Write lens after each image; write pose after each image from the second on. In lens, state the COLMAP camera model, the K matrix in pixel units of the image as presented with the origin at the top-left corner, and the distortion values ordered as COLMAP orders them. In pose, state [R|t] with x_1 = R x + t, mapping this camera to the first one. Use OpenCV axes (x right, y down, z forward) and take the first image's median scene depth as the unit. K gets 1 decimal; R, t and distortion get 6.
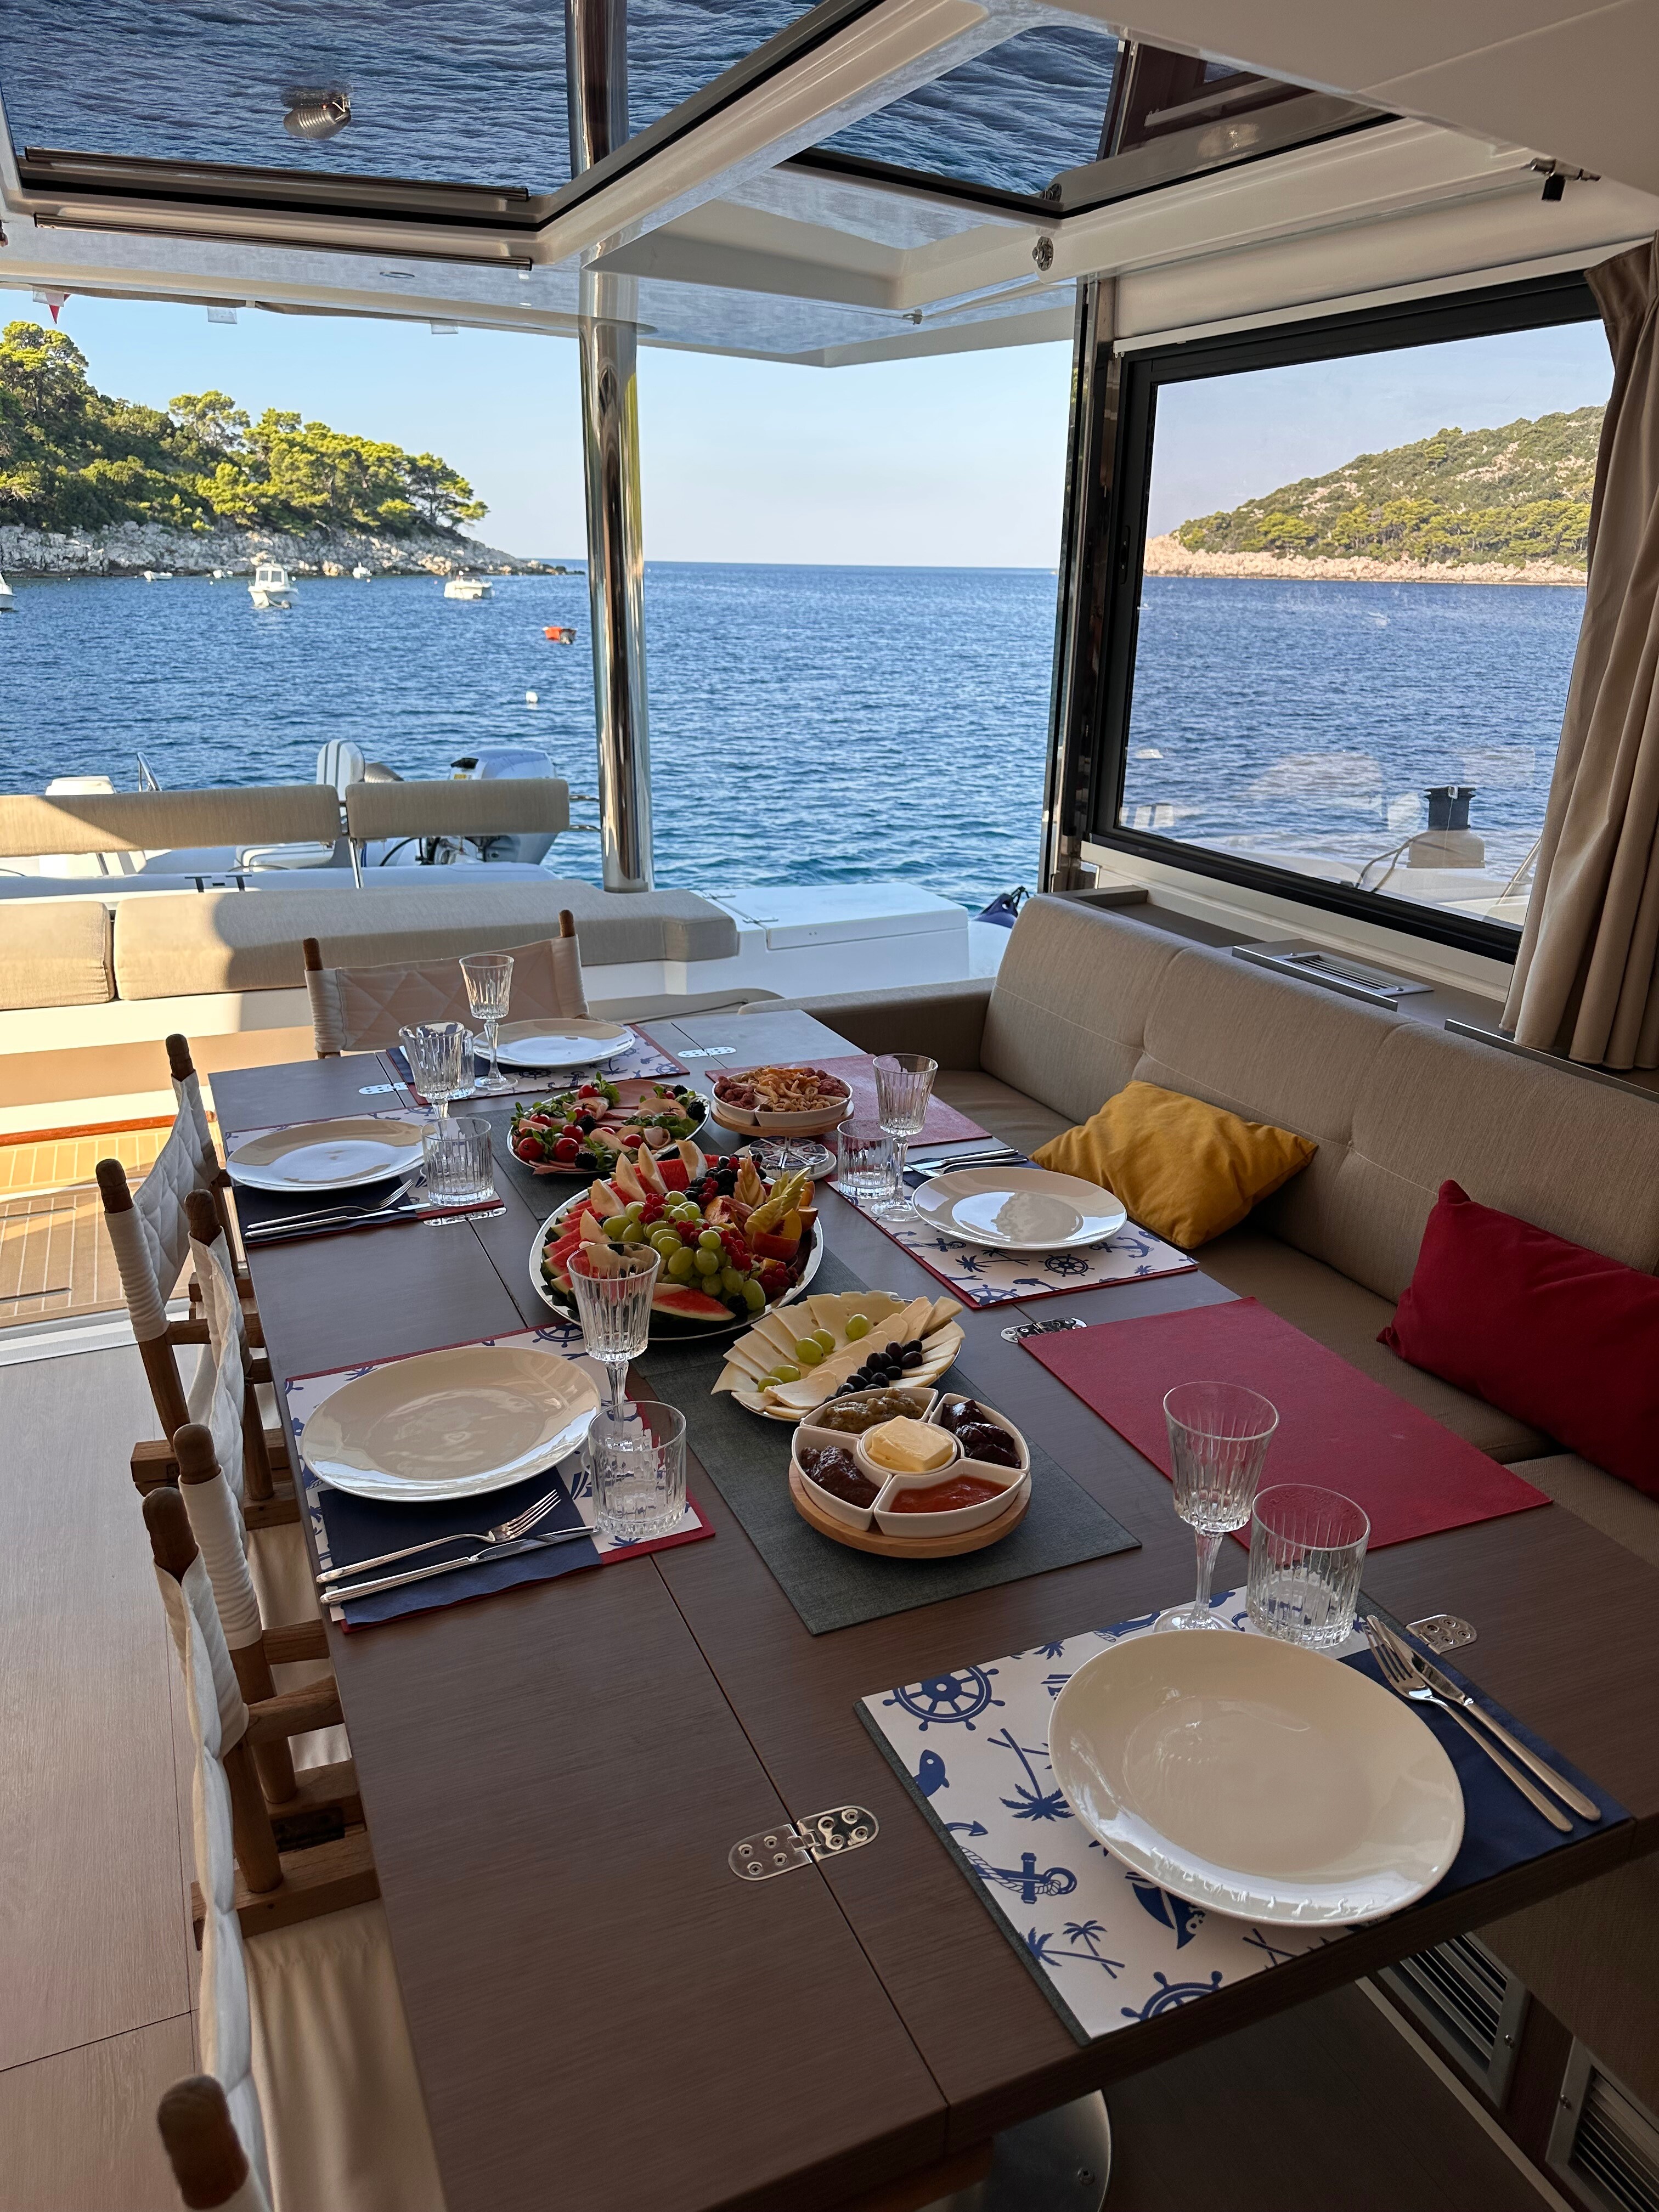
lens RADIAL K [[1534.5, 0, 829.5], [0, 1534.5, 1106.0], [0, 0, 1]] dist [0.117281, -0.198390]
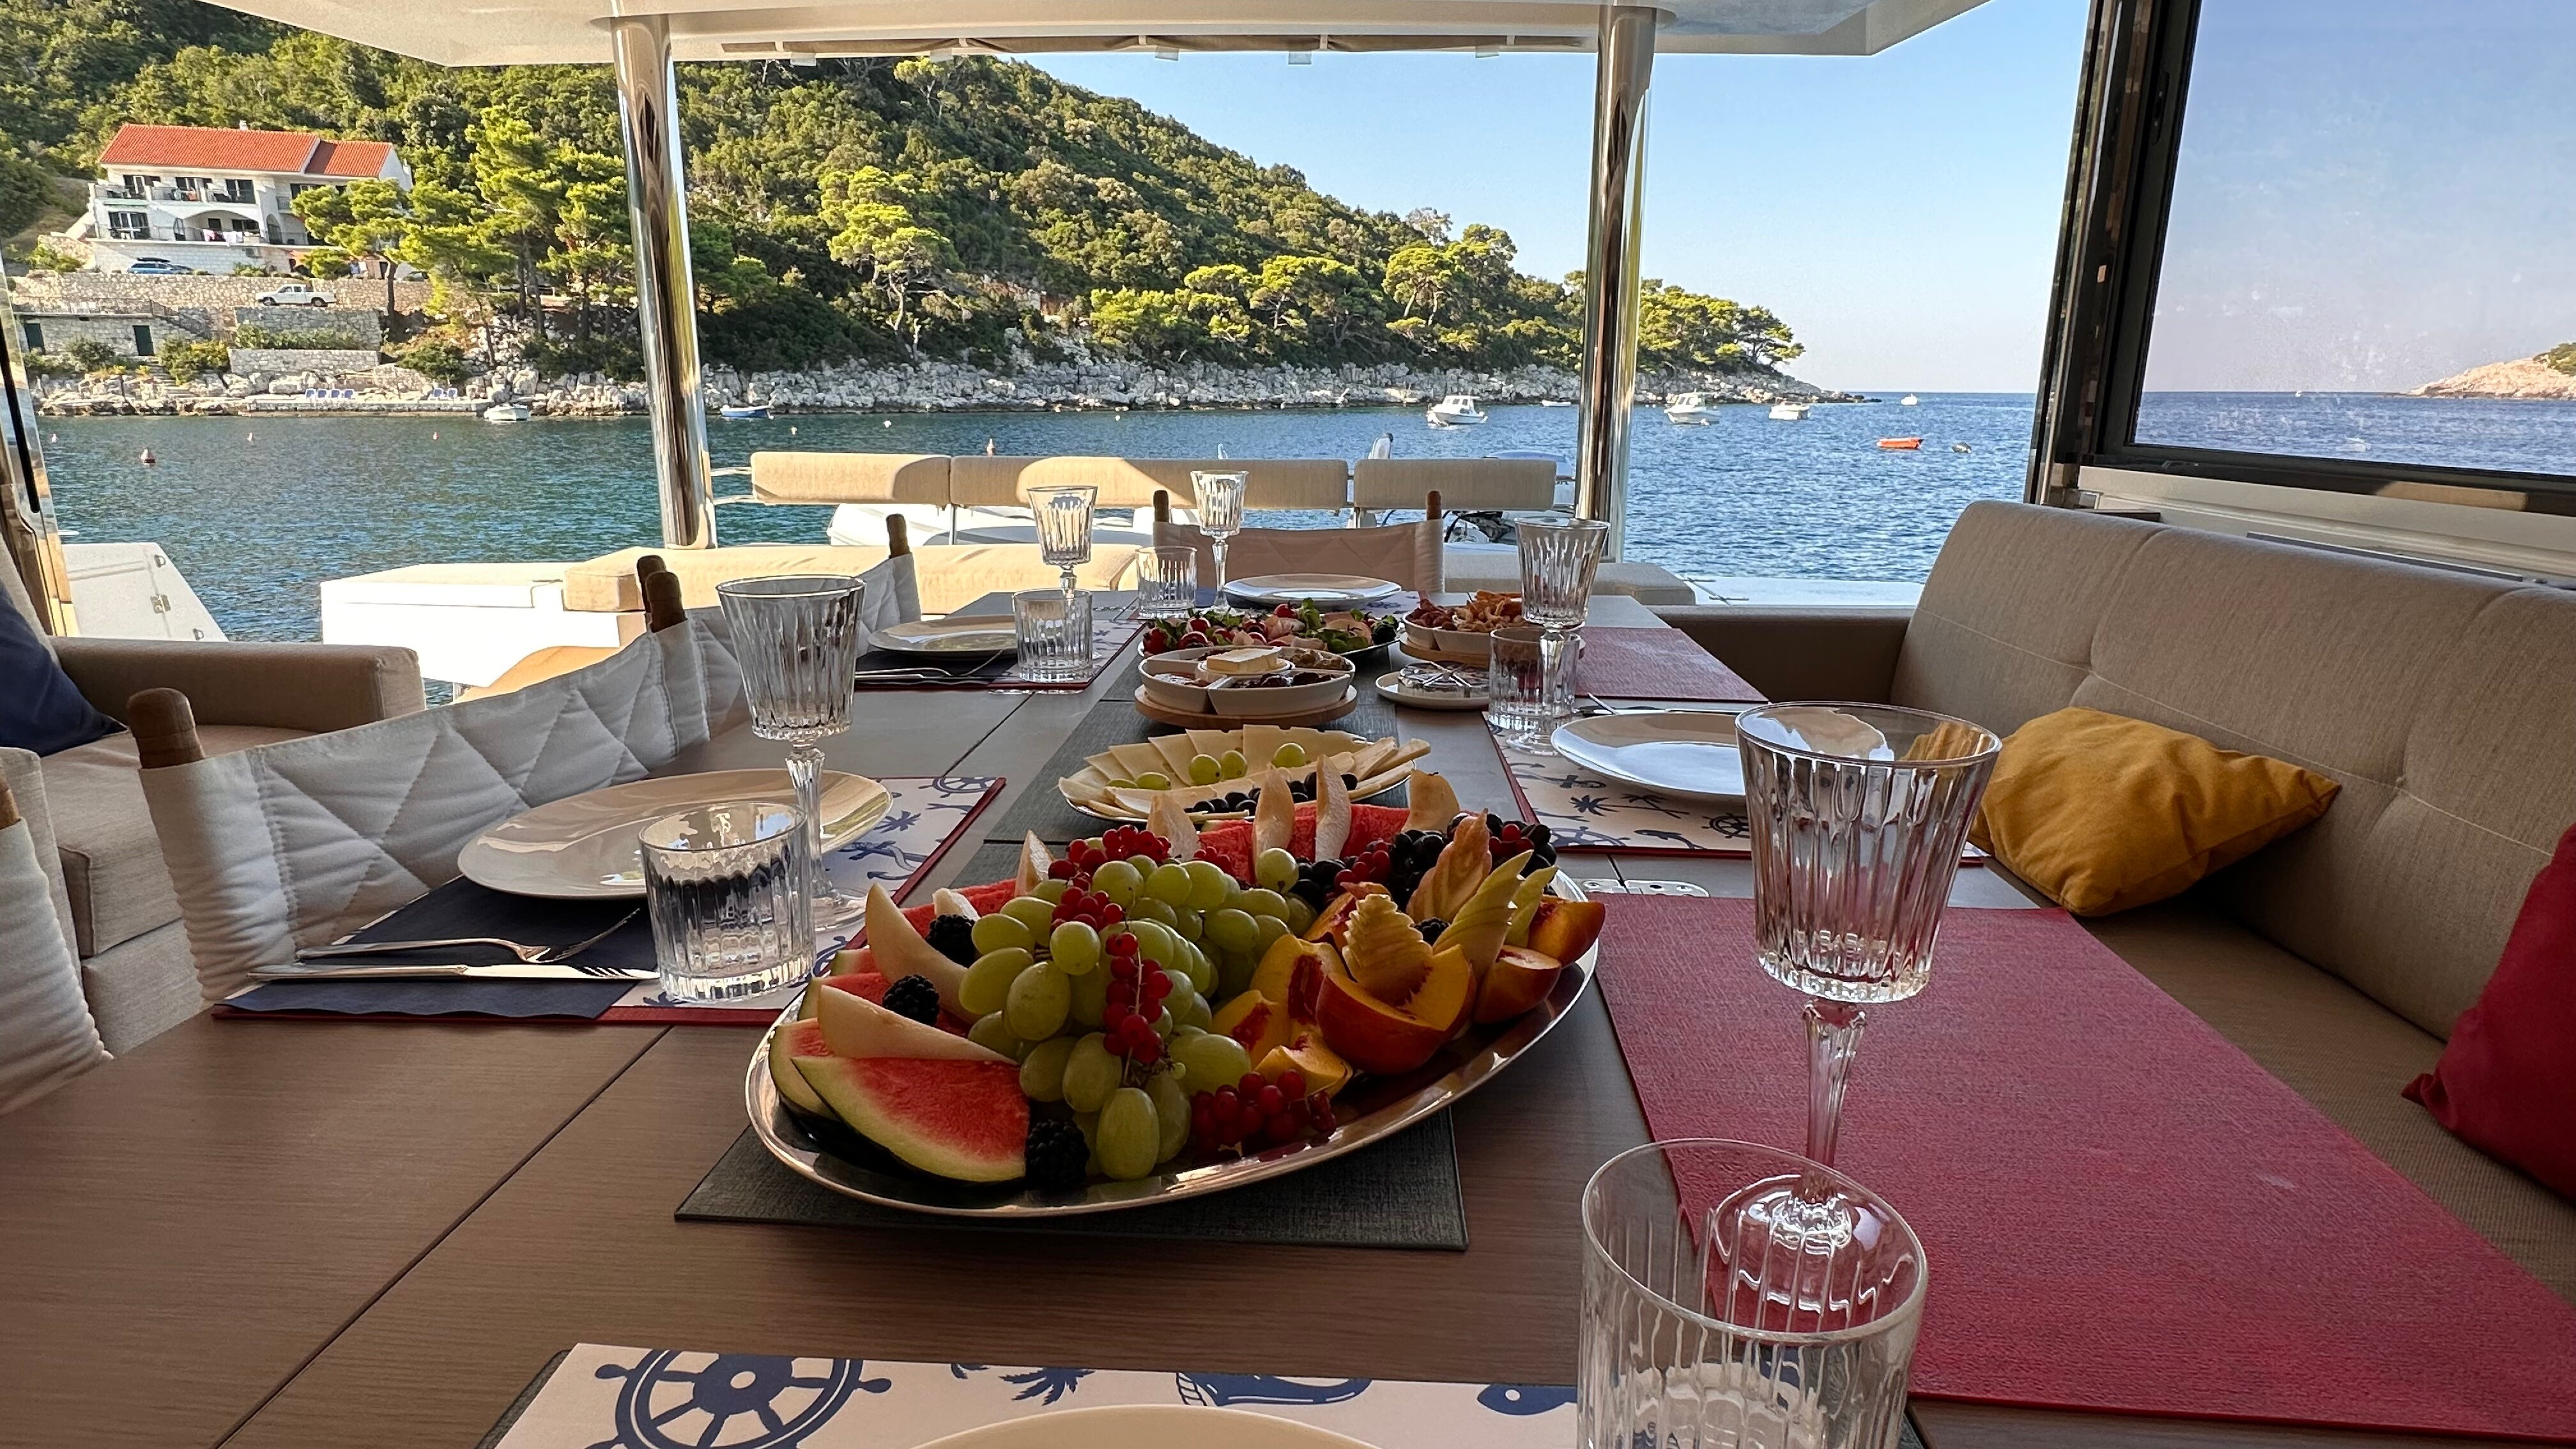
lens RADIAL K [[1313.4, 0, 1293.6], [0, 1313.4, 720.3], [0, 0, 1]] dist [-0.010663, 0.000398]
pose [[0.890799, 0.095513, -0.444246, 0.185424], [-0.138867, 0.988108, -0.066012, 0.101156], [0.432658, 0.120494, 0.893470, 0.373579]]
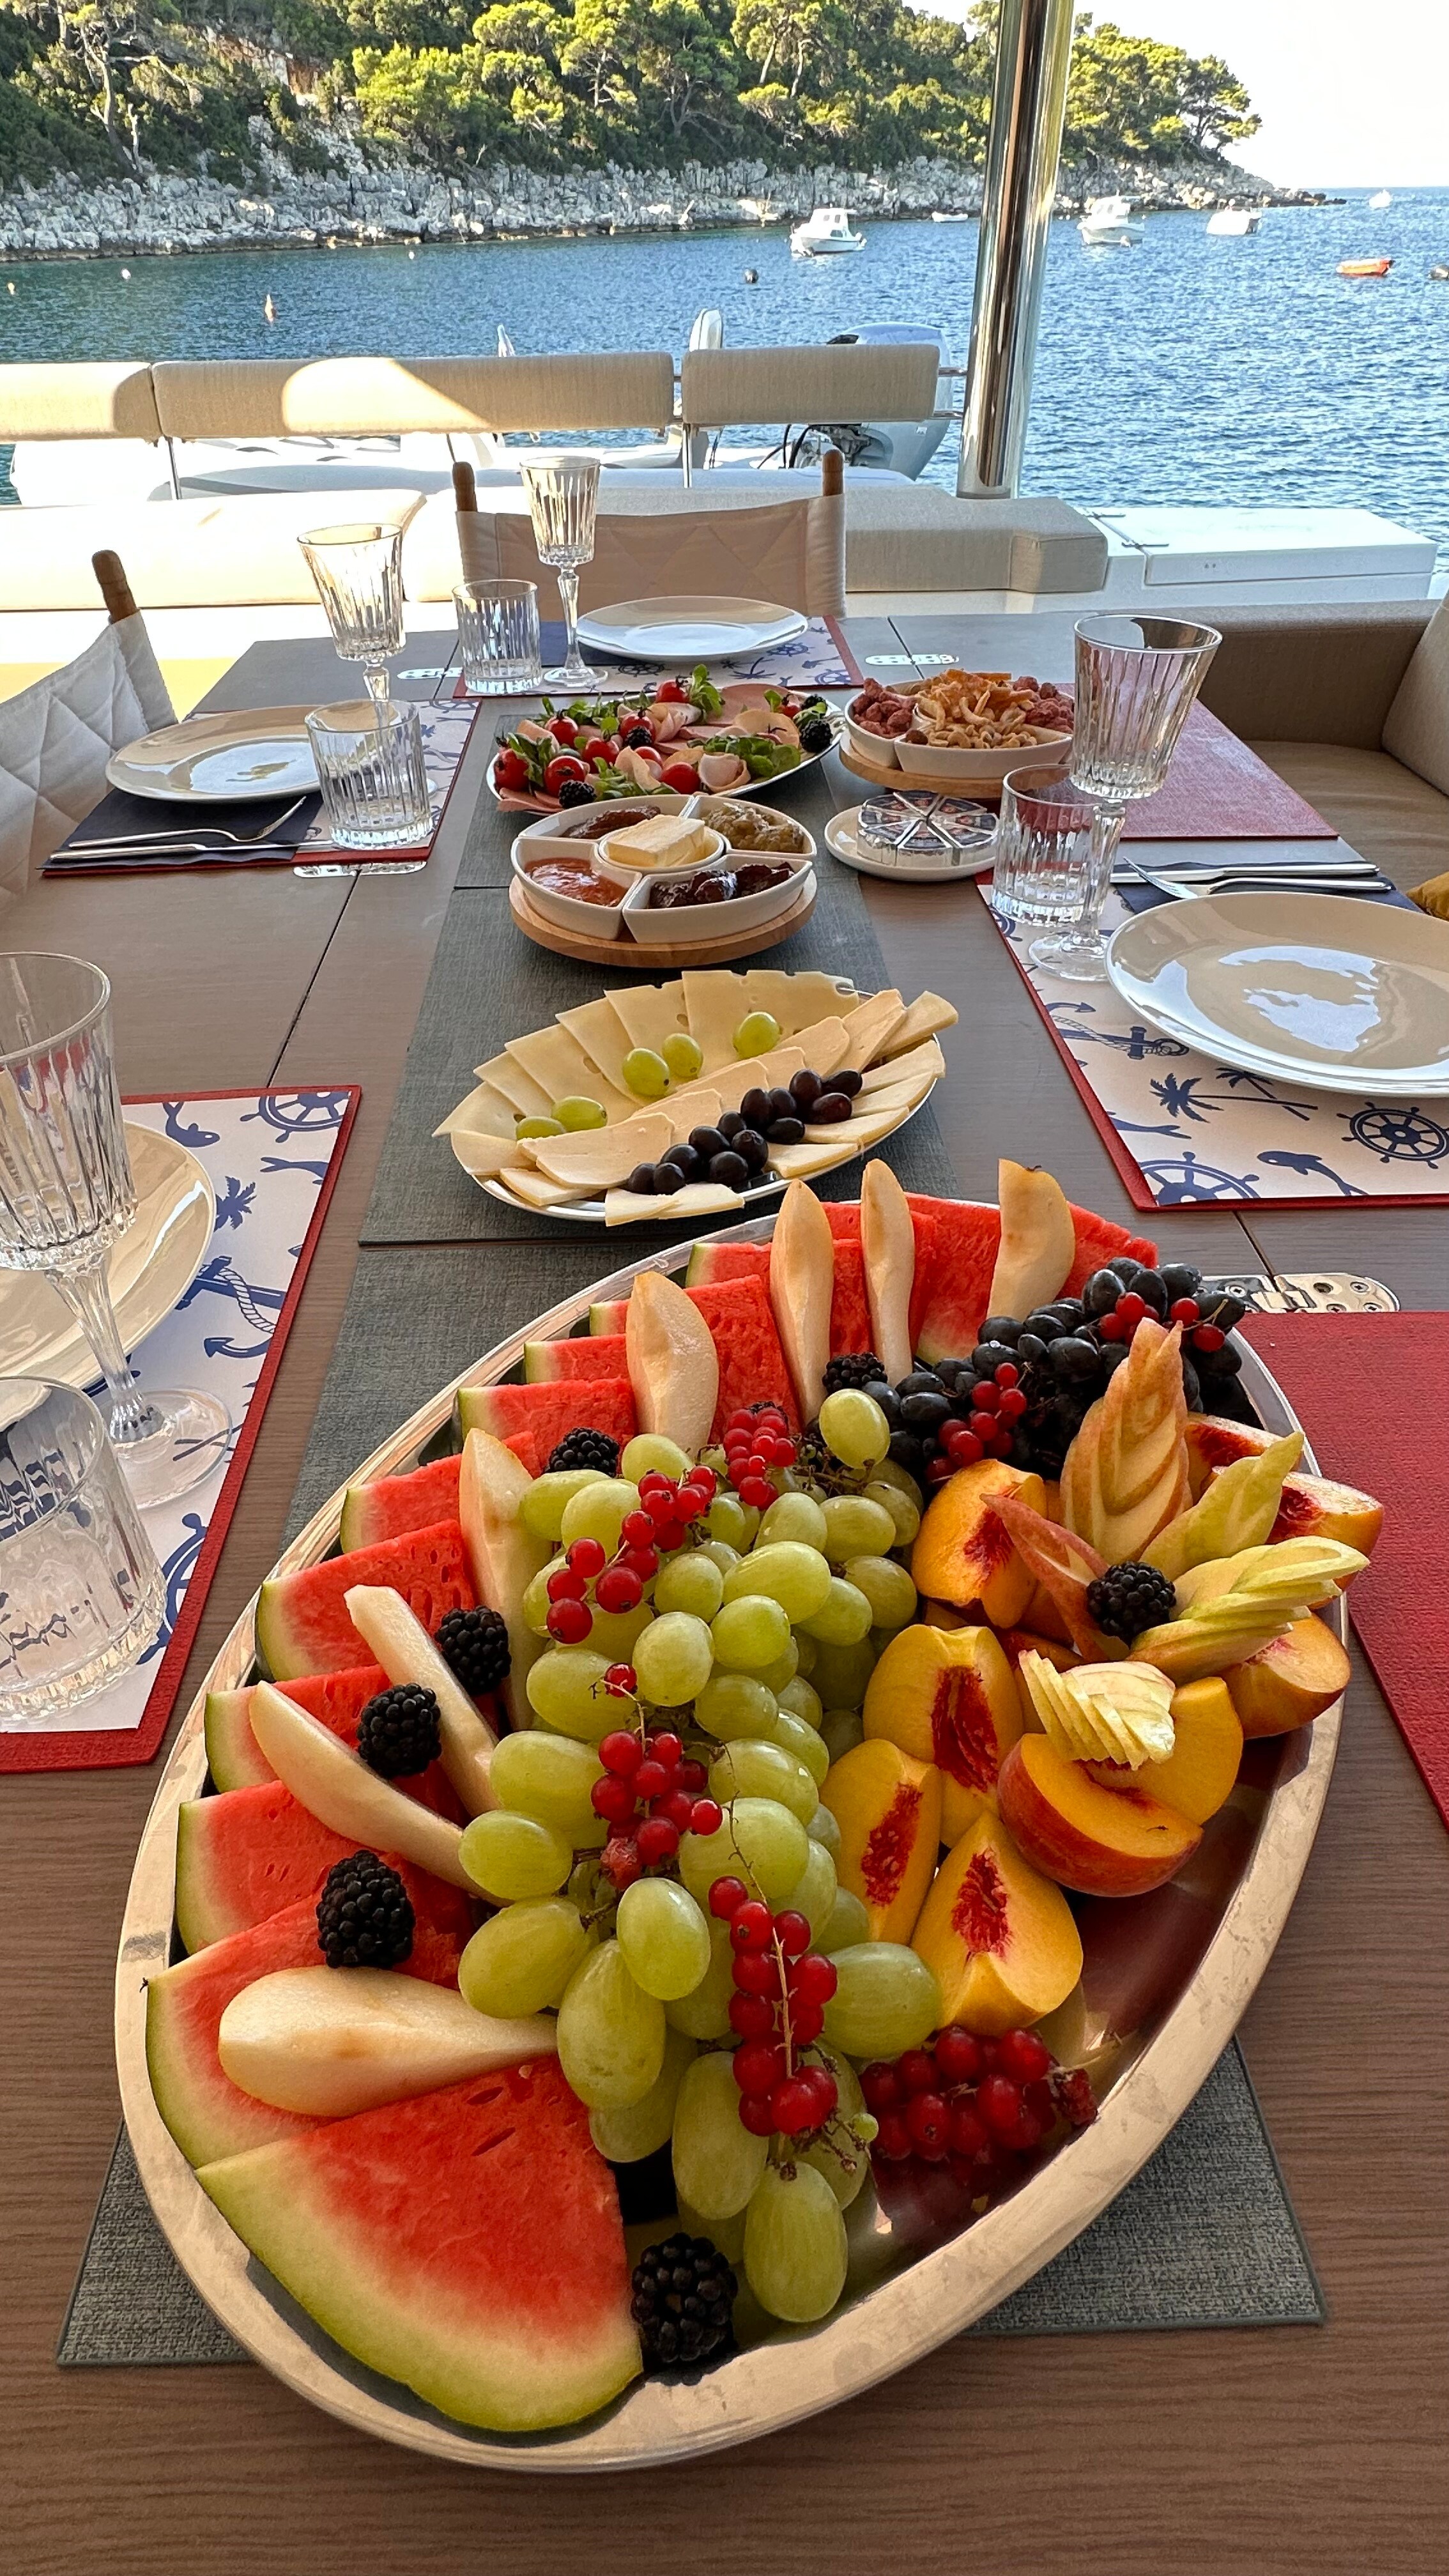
lens RADIAL K [[1313.4, 0, 697.0], [0, 1313.4, 1275.7], [0, 0, 1]] dist [-0.010663, 0.000398]
pose [[0.924004, 0.215415, -0.315931, 0.078142], [-0.094158, 0.928955, 0.358017, 0.019946], [0.370608, -0.301062, 0.878642, 0.479119]]
